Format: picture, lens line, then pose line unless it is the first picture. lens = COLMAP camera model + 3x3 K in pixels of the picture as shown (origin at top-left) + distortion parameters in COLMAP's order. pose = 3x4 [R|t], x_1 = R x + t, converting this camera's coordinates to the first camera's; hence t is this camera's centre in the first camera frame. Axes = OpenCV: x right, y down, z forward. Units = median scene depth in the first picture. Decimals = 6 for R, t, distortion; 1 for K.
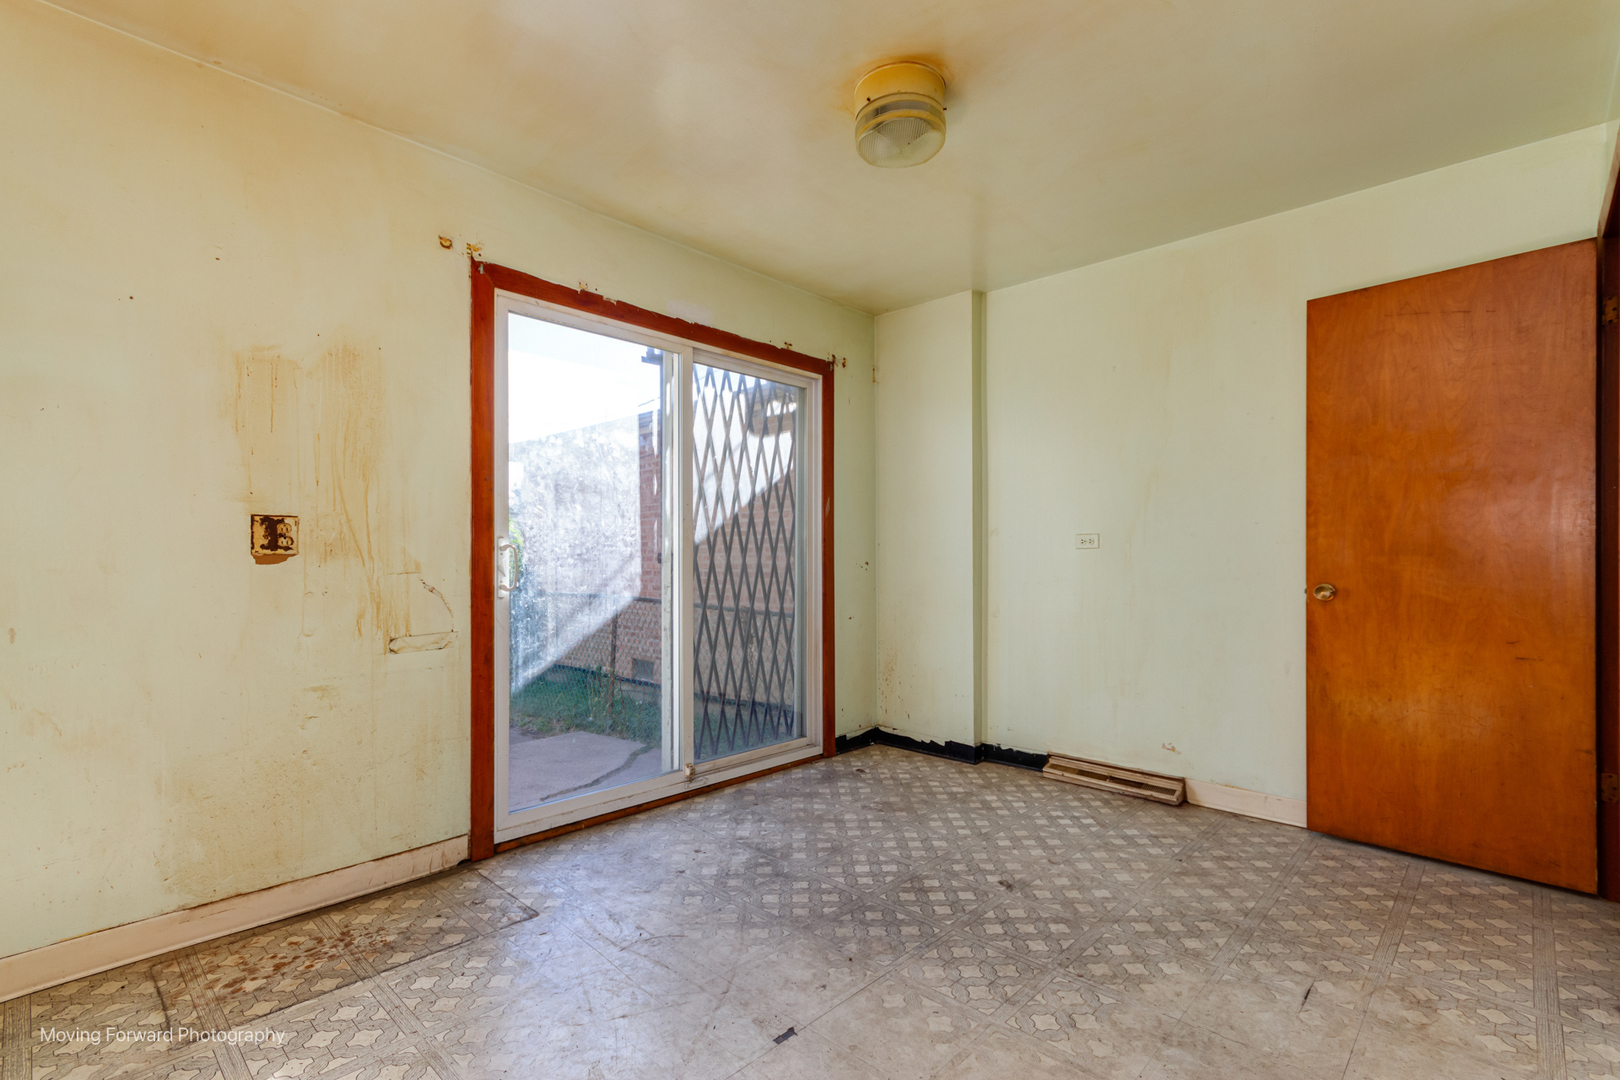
lens RADIAL K [[750.1, 0, 809.8], [0, 750.1, 558.6], [0, 0, 1]] dist [0.009018, -0.000492]
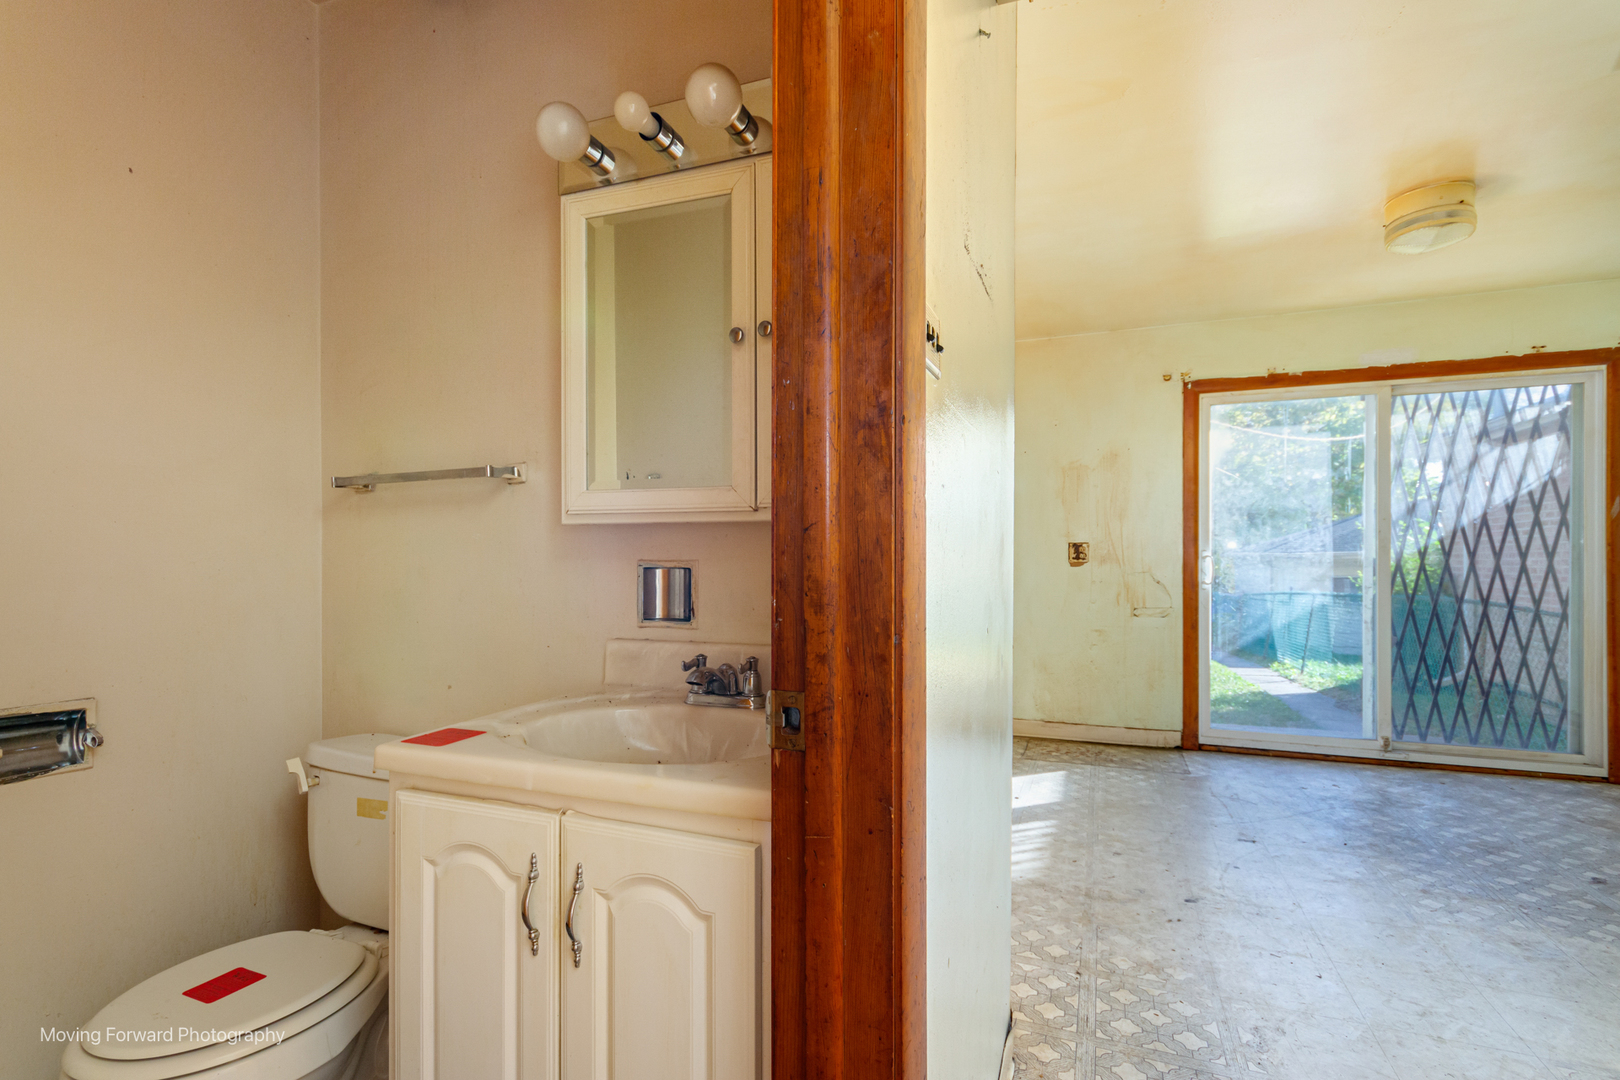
lens RADIAL K [[750.1, 0, 806.1], [0, 750.1, 560.6], [0, 0, 1]] dist [0.009018, -0.000492]
pose [[0.373619, 0.000011, -0.927582, 0.742067], [0.000939, 0.999999, 0.000390, -0.009218], [0.927582, -0.001017, 0.373619, -0.366244]]
